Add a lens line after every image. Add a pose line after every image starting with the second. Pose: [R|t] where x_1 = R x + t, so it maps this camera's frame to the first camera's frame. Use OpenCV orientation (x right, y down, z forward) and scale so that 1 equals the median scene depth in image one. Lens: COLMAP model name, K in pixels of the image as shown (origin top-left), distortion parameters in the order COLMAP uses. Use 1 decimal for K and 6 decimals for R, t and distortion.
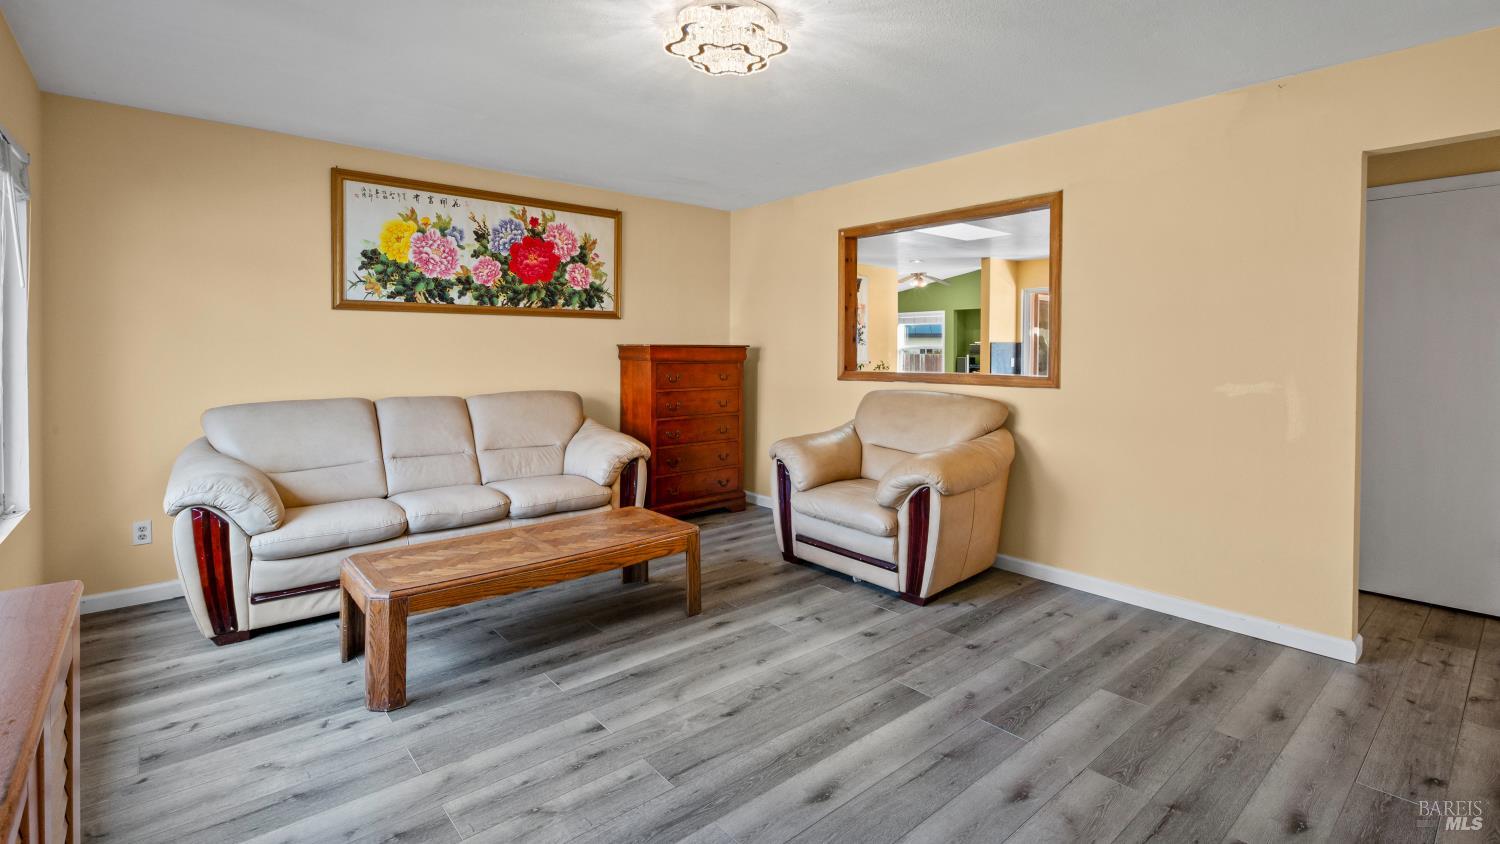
lens RADIAL K [[685.2, 0, 748.7], [0, 685.2, 415.7], [0, 0, 1]] dist [0.013212, -0.001394]
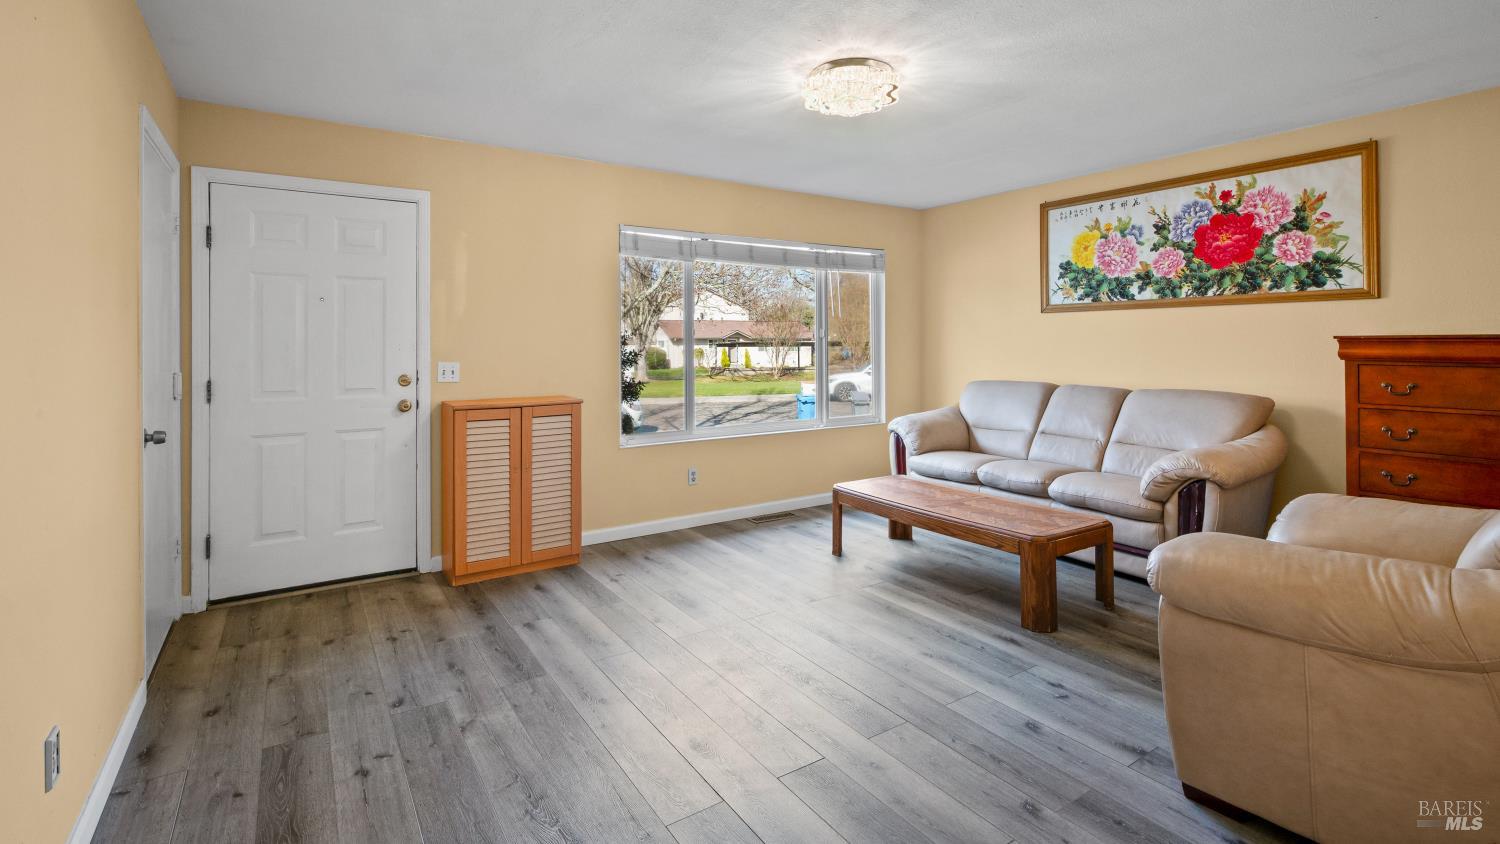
lens RADIAL K [[685.2, 0, 742.1], [0, 685.2, 423.0], [0, 0, 1]] dist [0.013212, -0.001394]
pose [[-0.131964, 0.109933, -0.985140, 0.704525], [-0.099099, 0.987389, 0.123459, -0.050041], [0.986288, 0.113919, -0.119406, 0.574480]]
